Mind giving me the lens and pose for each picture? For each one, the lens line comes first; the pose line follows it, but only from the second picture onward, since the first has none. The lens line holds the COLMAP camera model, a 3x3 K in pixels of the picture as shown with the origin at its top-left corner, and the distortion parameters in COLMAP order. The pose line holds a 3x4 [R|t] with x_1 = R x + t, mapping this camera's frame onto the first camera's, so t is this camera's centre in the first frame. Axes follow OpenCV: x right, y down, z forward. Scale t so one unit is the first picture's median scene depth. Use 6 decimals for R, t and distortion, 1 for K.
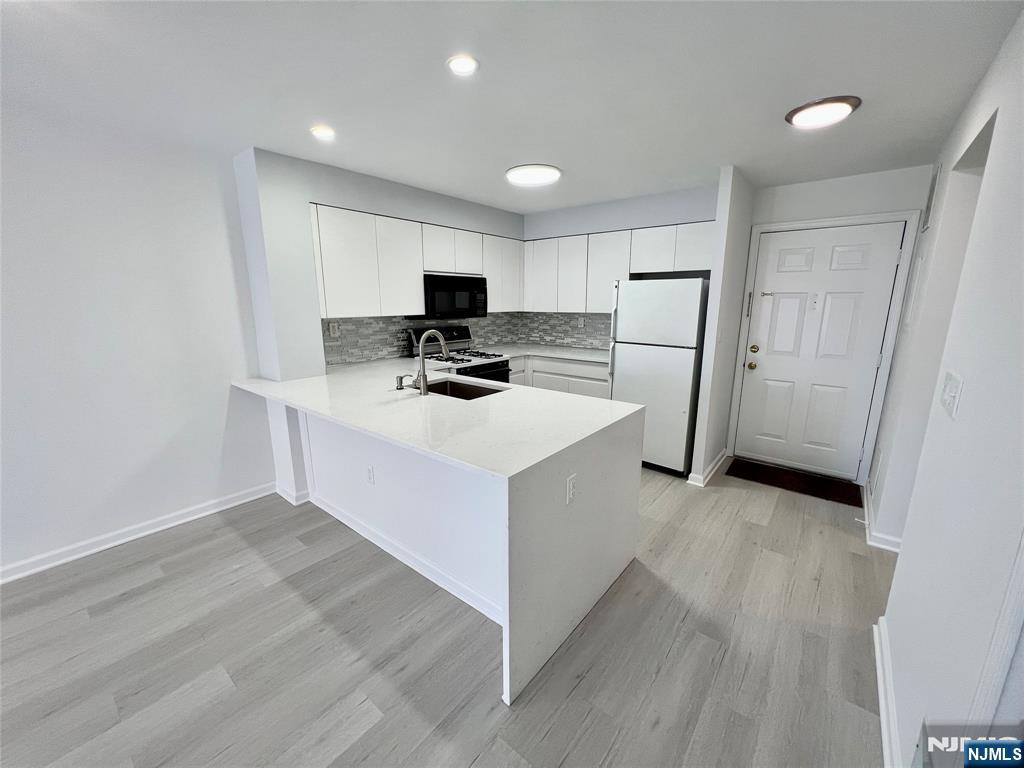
lens RADIAL K [[410.3, 0, 512.2], [0, 410.3, 383.7], [0, 0, 1]] dist [-0.001426, -0.000037]
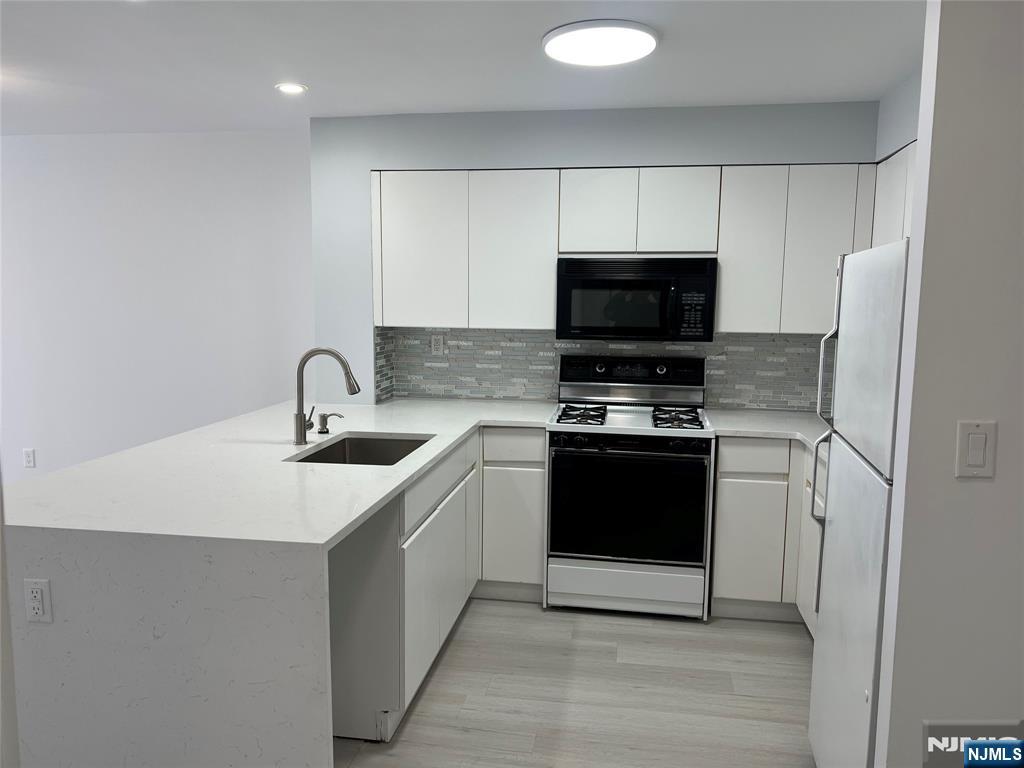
lens RADIAL K [[778.6, 0, 513.4], [0, 778.6, 388.8], [0, 0, 1]] dist [0.056619, 0.000274]
pose [[0.495708, 0.109243, -0.861591, 0.690431], [-0.184983, 0.982574, 0.018154, -0.099269], [0.848560, 0.150381, 0.507278, 0.432385]]
